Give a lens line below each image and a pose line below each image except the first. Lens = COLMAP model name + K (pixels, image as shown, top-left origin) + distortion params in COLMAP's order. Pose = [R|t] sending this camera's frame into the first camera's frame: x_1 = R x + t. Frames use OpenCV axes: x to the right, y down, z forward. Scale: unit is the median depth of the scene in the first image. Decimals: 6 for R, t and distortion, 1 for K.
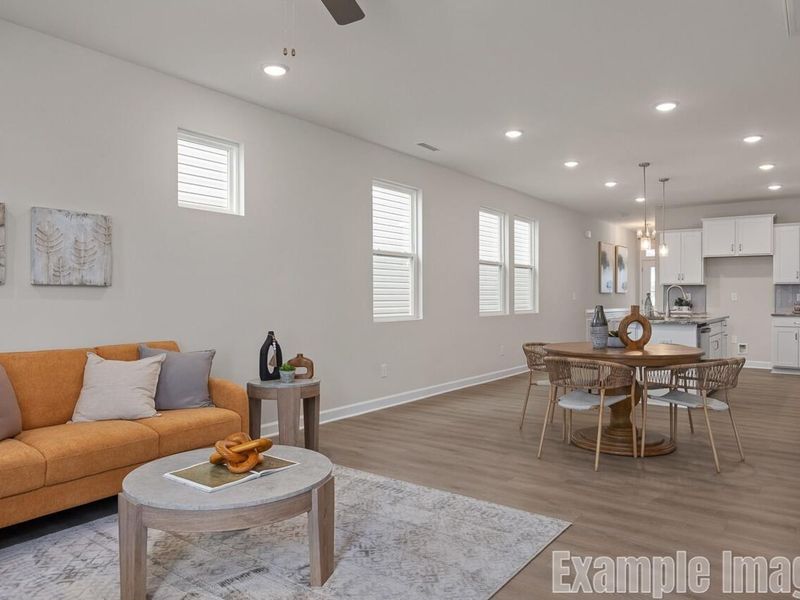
lens RADIAL K [[573.9, 0, 403.8], [0, 573.9, 298.1], [0, 0, 1]] dist [-0.008462, 0.006509]
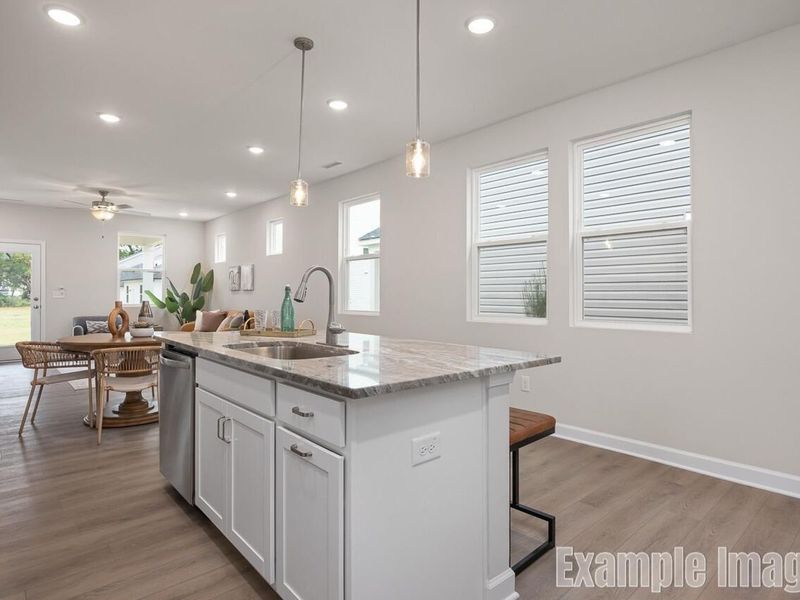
lens RADIAL K [[463.5, 0, 398.9], [0, 463.5, 292.9], [0, 0, 1]] dist [-0.001148, -0.000250]
pose [[-0.208482, -0.002688, -0.978023, 0.629686], [-0.002485, 0.999994, -0.002219, -0.001927], [0.978023, 0.001968, -0.208487, 0.897942]]
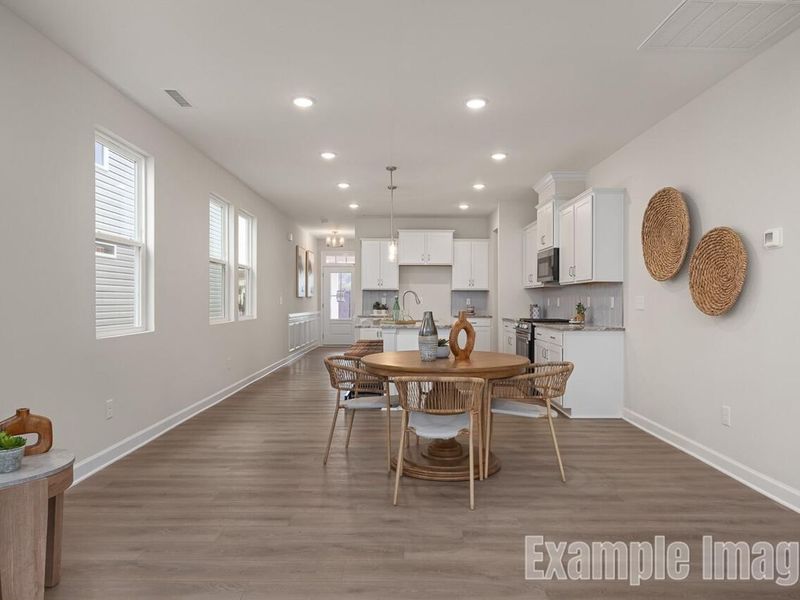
lens RADIAL K [[536.4, 0, 401.2], [0, 536.4, 298.6], [0, 0, 1]] dist [-0.002214, -0.001431]
pose [[0.801729, 0.002588, 0.597682, -0.094955], [0.000807, 0.999985, -0.005411, -0.001342], [-0.597687, 0.004821, 0.801715, 0.188117]]
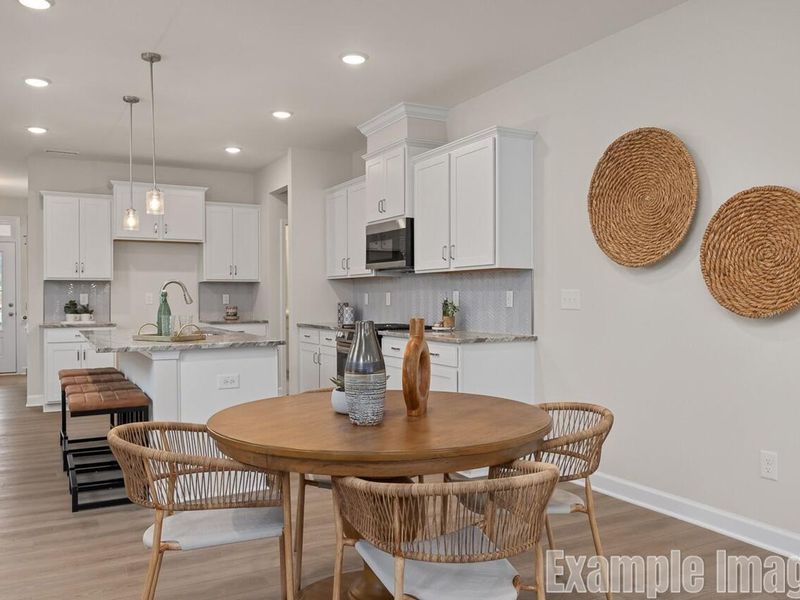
lens RADIAL K [[677.4, 0, 401.4], [0, 677.4, 300.8], [0, 0, 1]] dist [-0.000799, -0.000152]
pose [[0.426345, -0.008118, 0.904524, -0.048118], [0.006615, 0.999961, 0.005856, -0.002497], [-0.904537, 0.003486, 0.426382, 0.394742]]
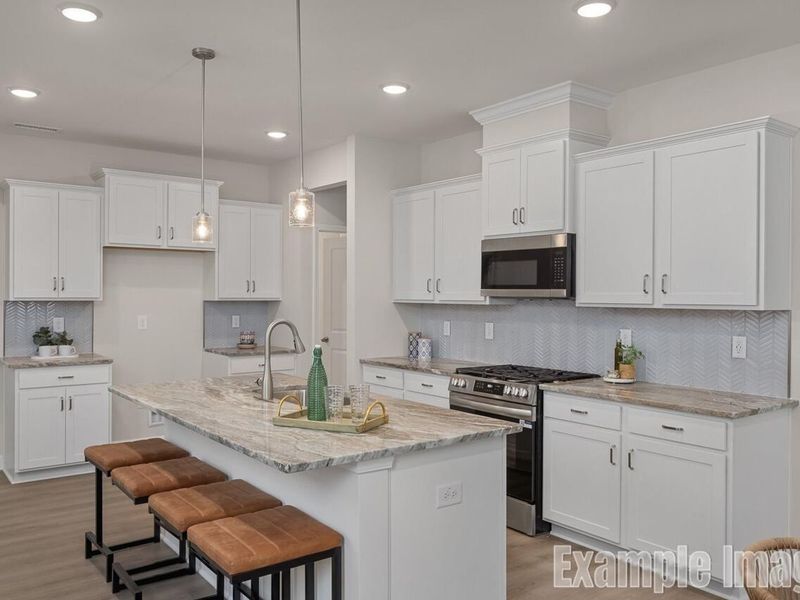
lens RADIAL K [[677.4, 0, 397.6], [0, 677.4, 298.5], [0, 0, 1]] dist [-0.000799, -0.000152]
pose [[0.280634, -0.006783, 0.959791, 0.029692], [-0.002157, 0.999968, 0.007697, -0.032994], [-0.959812, -0.004231, 0.280611, 0.636196]]
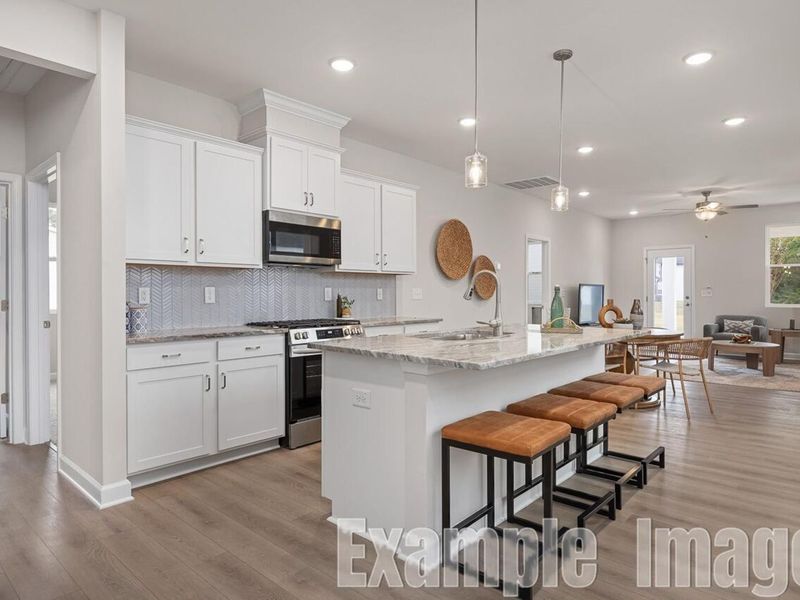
lens RADIAL K [[485.7, 0, 392.7], [0, 485.7, 301.3], [0, 0, 1]] dist [-0.011112, 0.002063]
pose [[-0.994138, -0.001495, 0.108113, 0.410669], [0.000709, 0.999793, 0.020352, -0.003478], [-0.108121, 0.020309, -0.993930, 1.138016]]
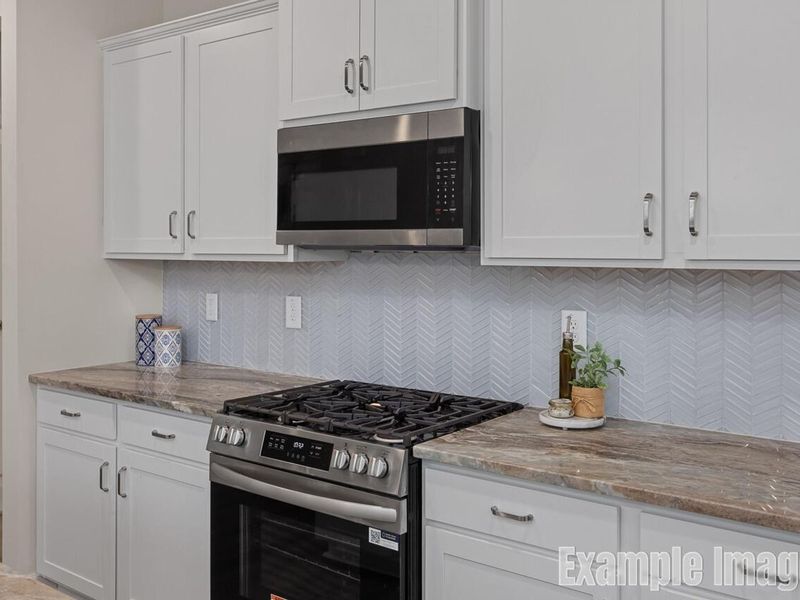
lens RADIAL K [[800.3, 0, 400.2], [0, 800.3, 240.5], [0, 0, 1]] dist [0.001575, 0.000000]
pose [[0.007177, 0.004055, 0.999966, 0.257899], [0.002249, 0.999989, -0.004071, -0.031155], [-0.999972, 0.002278, 0.007168, 0.674259]]
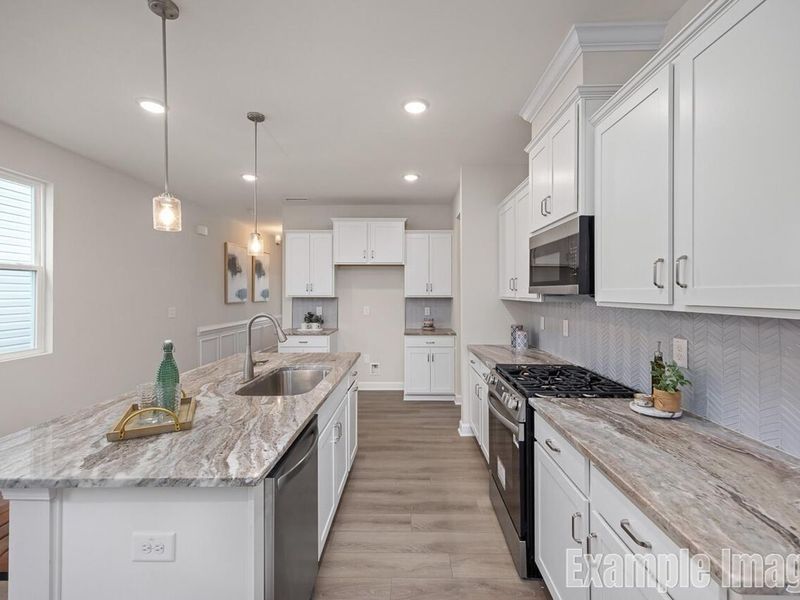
lens RADIAL K [[370.5, 0, 403.1], [0, 370.5, 289.9], [0, 0, 1]] dist [0.011476, 0.000603]
pose [[0.810900, 0.002505, 0.585179, 0.311155], [0.003612, 0.999950, -0.009286, -0.031488], [-0.585173, 0.009643, 0.810851, 0.543244]]
